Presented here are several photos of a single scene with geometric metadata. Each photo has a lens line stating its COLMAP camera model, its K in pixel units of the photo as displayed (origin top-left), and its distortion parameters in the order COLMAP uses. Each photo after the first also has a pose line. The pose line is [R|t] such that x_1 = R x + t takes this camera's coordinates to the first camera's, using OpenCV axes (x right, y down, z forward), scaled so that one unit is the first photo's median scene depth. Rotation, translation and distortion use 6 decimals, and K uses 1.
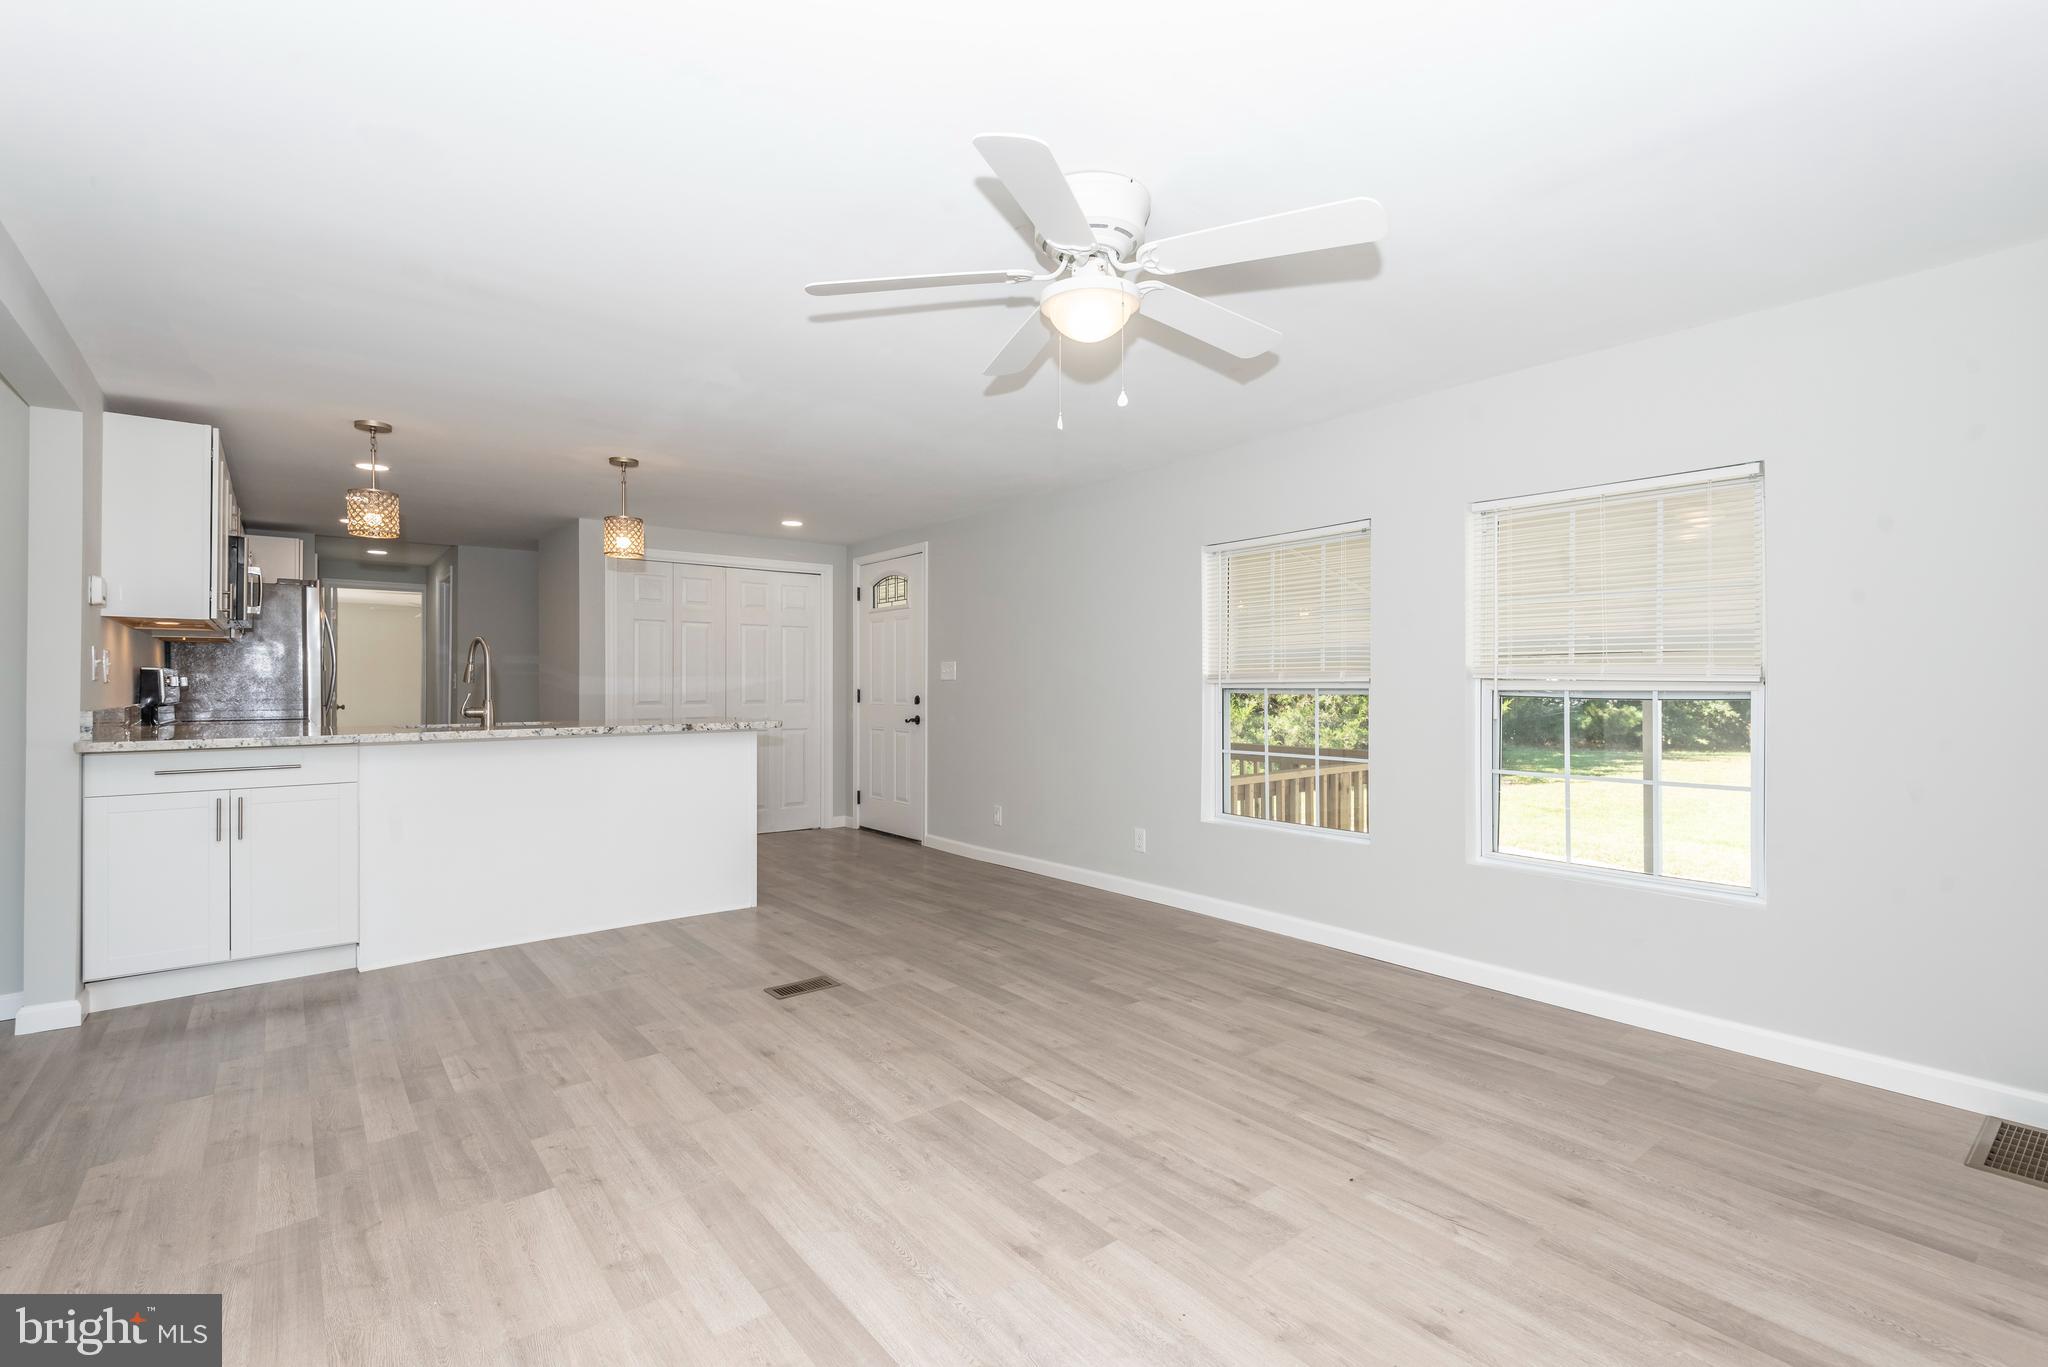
lens RADIAL K [[922.3, 0, 1019.7], [0, 922.3, 672.8], [0, 0, 1]] dist [0.028437, -0.014729]
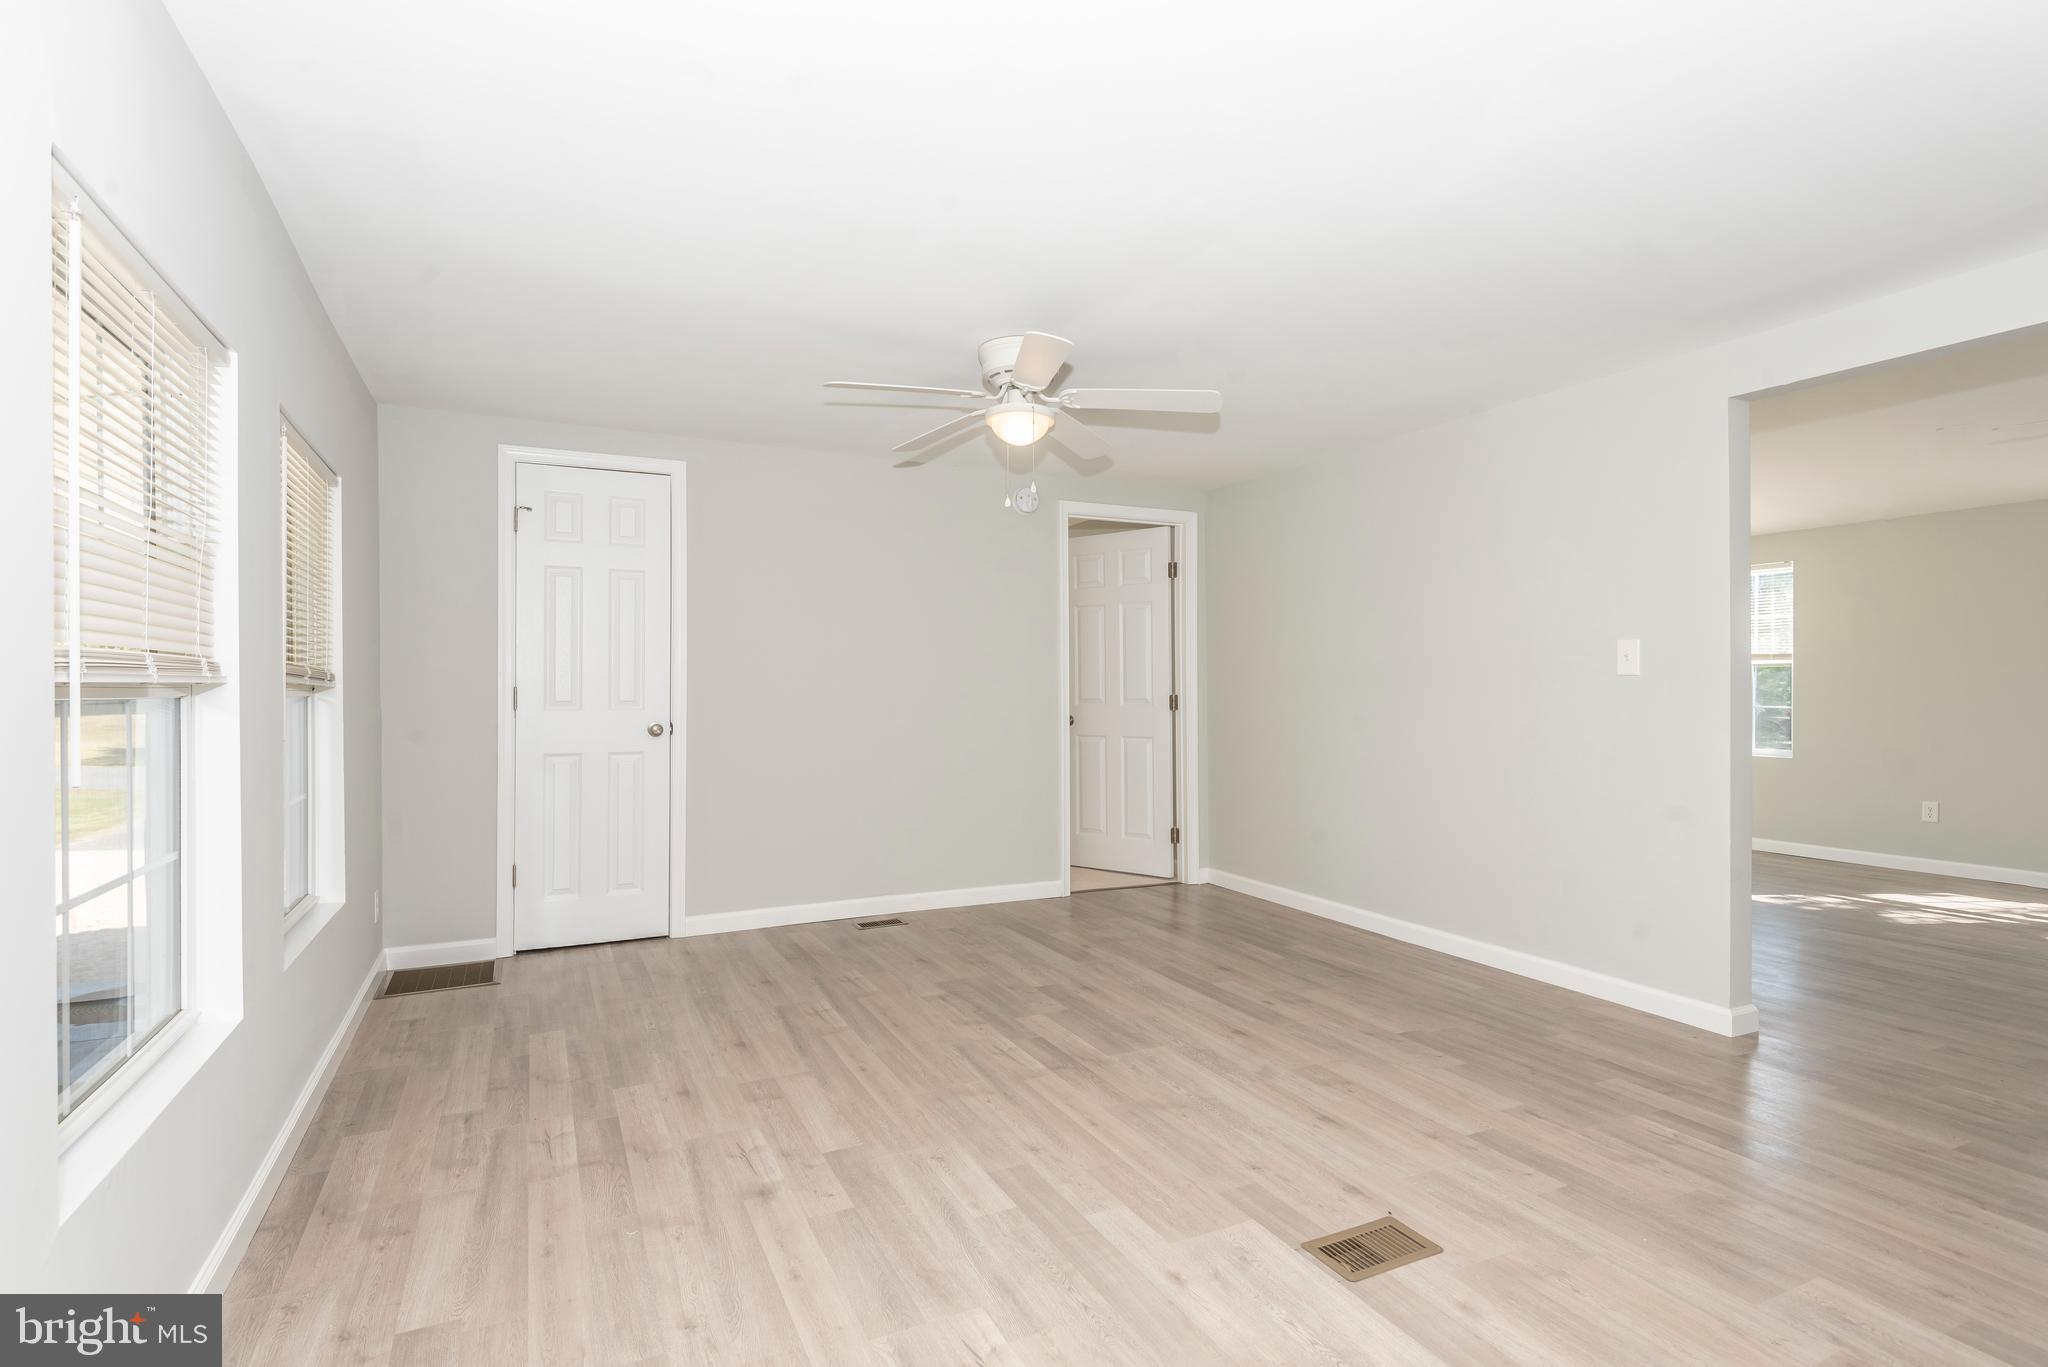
lens RADIAL K [[1009.5, 0, 1026.6], [0, 1009.5, 676.9], [0, 0, 1]] dist [0.029866, -0.018260]
pose [[-0.978143, 0.005046, 0.207874, -0.175433], [-0.000168, 0.999686, -0.025057, 0.025401], [-0.207935, -0.024545, -0.977835, 1.747249]]
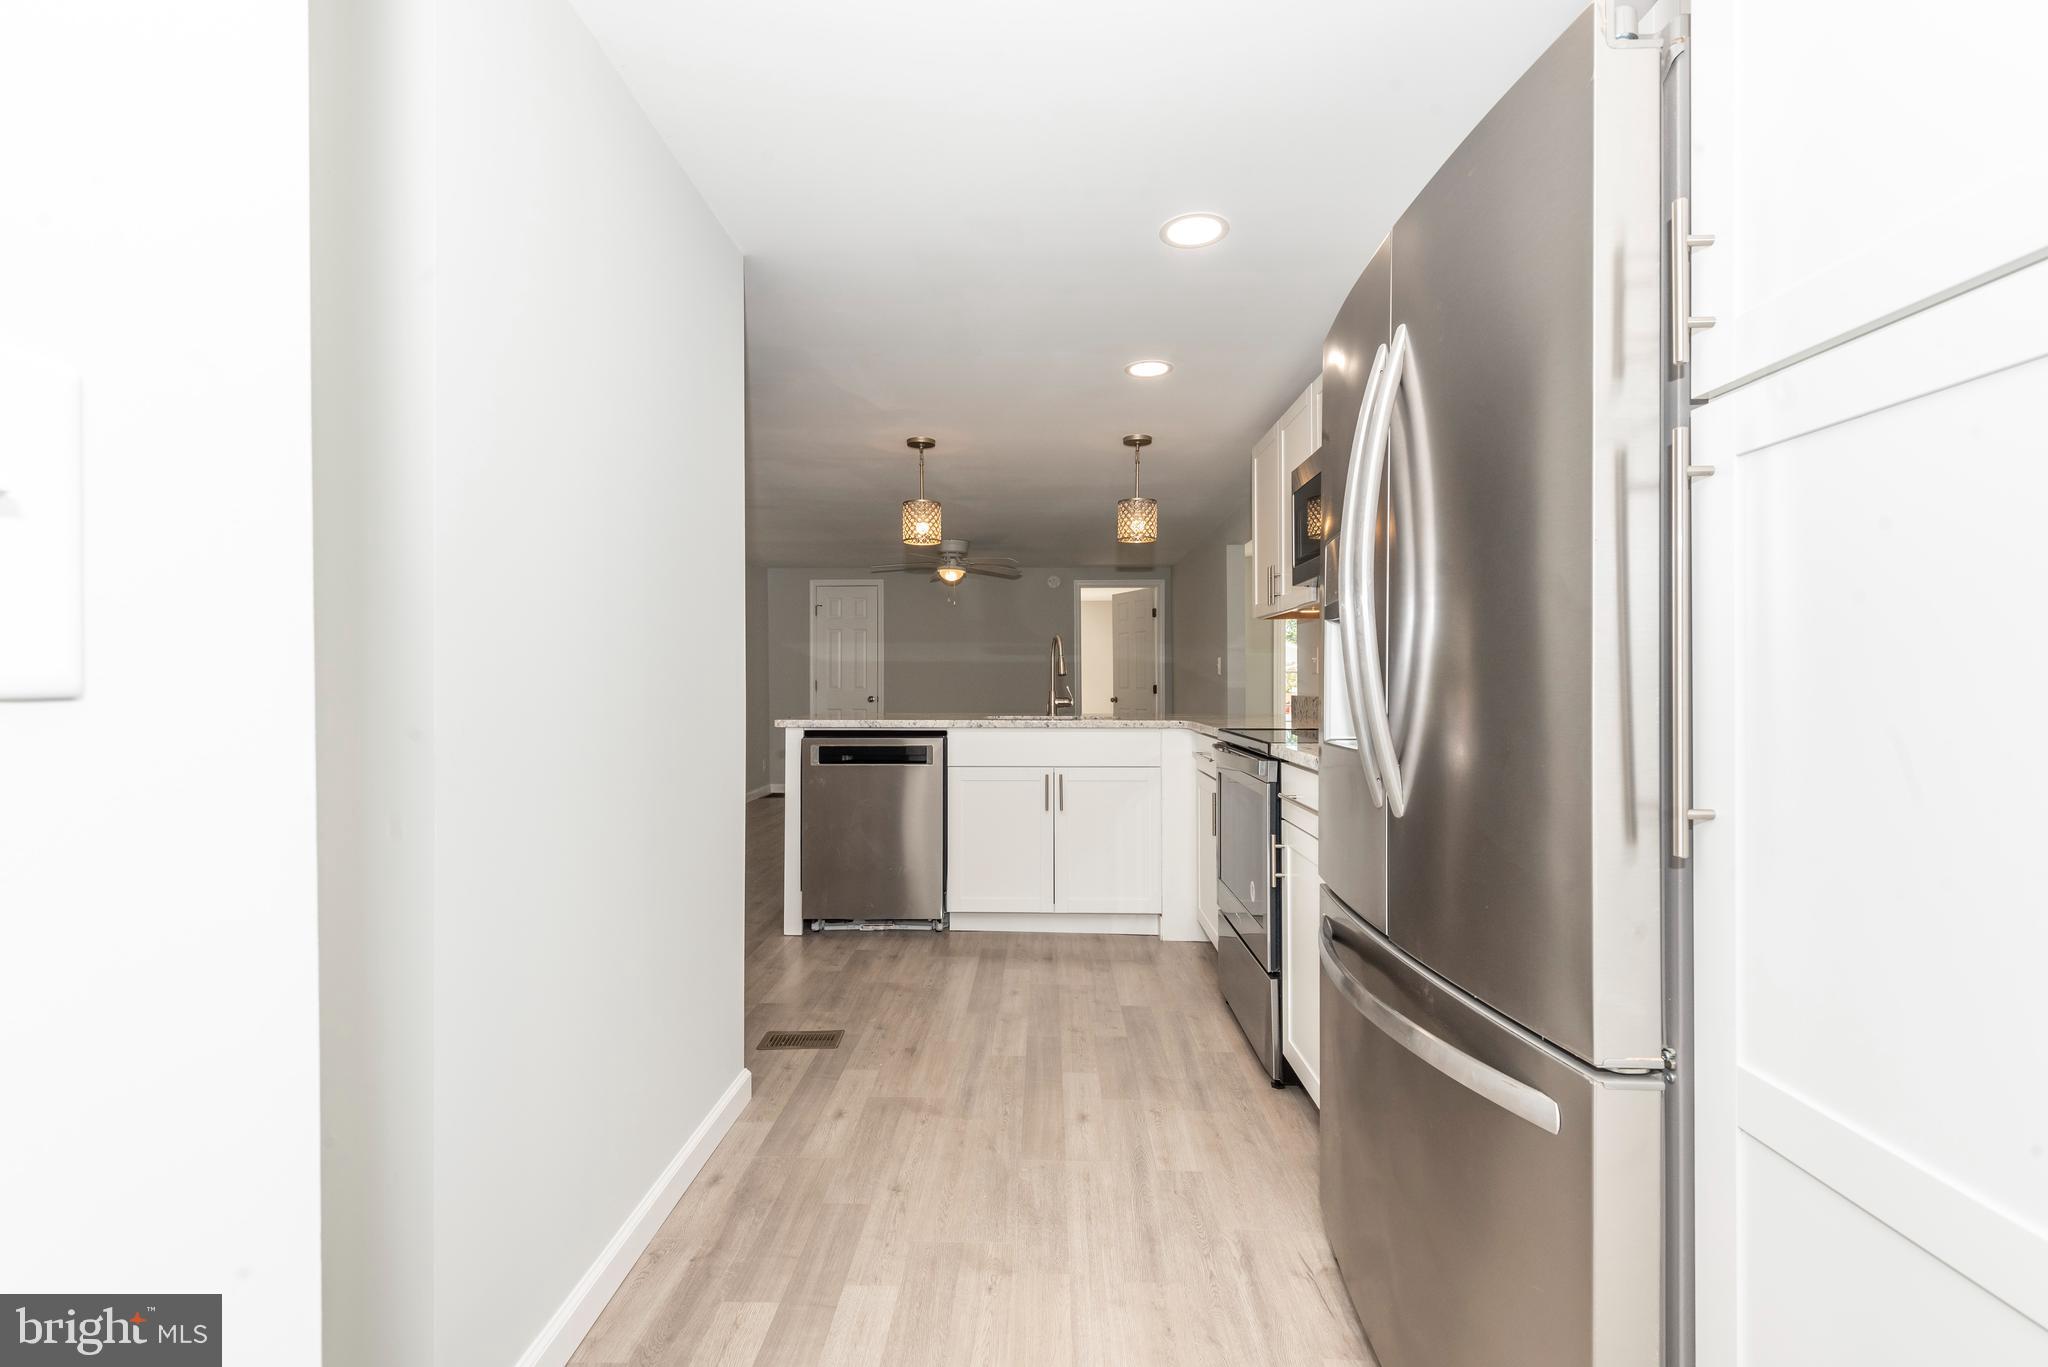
lens RADIAL K [[922.3, 0, 1020.7], [0, 922.3, 678.7], [0, 0, 1]] dist [0.028437, -0.014729]
pose [[-0.769006, 0.004938, 0.639222, -1.611449], [-0.005123, 0.999890, -0.013887, 0.037224], [-0.639221, -0.013954, -0.768897, 2.422217]]
